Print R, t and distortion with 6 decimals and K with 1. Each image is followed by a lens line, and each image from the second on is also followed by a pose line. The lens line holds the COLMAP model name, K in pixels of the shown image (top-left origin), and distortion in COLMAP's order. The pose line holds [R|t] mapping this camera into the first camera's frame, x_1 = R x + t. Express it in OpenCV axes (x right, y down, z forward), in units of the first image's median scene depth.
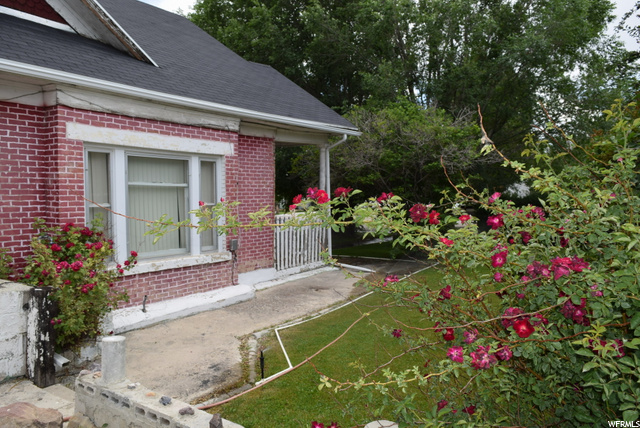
lens RADIAL K [[496.8, 0, 320.7], [0, 496.8, 214.4], [0, 0, 1]] dist [-0.010888, 0.000776]
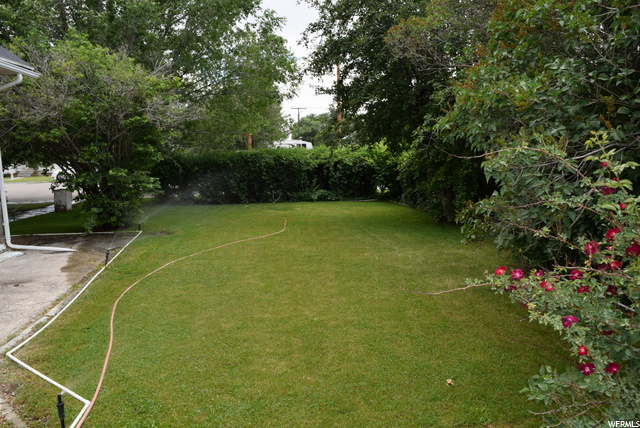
lens RADIAL K [[496.8, 0, 318.0], [0, 496.8, 215.8], [0, 0, 1]] dist [-0.010888, 0.000776]
pose [[0.750058, -0.089508, 0.655287, -0.176638], [0.035697, 0.994834, 0.095028, -0.005098], [-0.660408, -0.047885, 0.749379, 0.198638]]
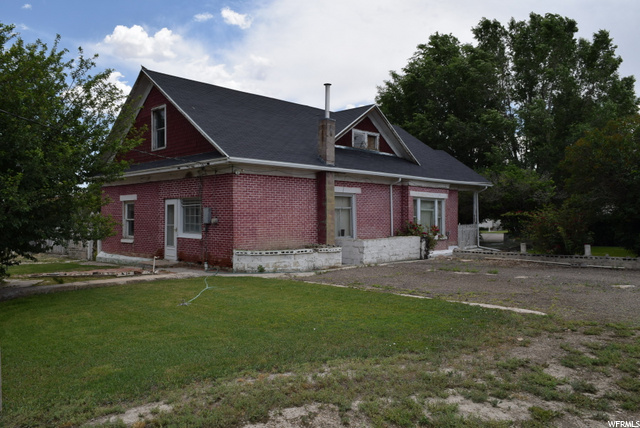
lens RADIAL K [[496.8, 0, 319.8], [0, 496.8, 216.3], [0, 0, 1]] dist [-0.010888, 0.000776]
pose [[0.984624, -0.002586, -0.174670, -0.417629], [-0.005429, 0.998954, -0.045392, 0.103260], [0.174605, 0.045643, 0.983580, -1.802470]]
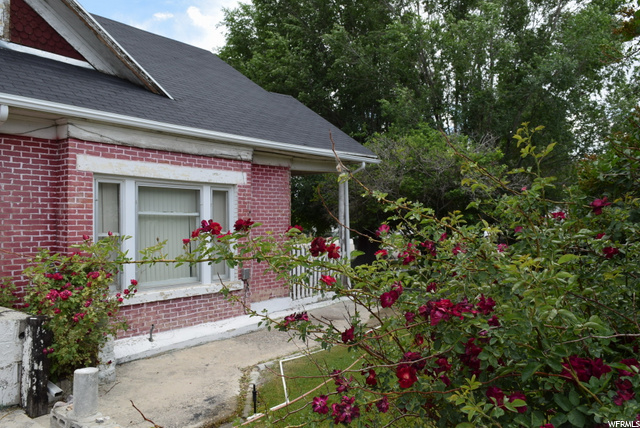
lens RADIAL K [[496.8, 0, 321.1], [0, 496.8, 214.1], [0, 0, 1]] dist [-0.010888, 0.000776]
pose [[0.997122, -0.005389, -0.075624, 0.056634], [0.001155, 0.998435, -0.055920, -0.002659], [0.075807, 0.055671, 0.995567, 0.013616]]
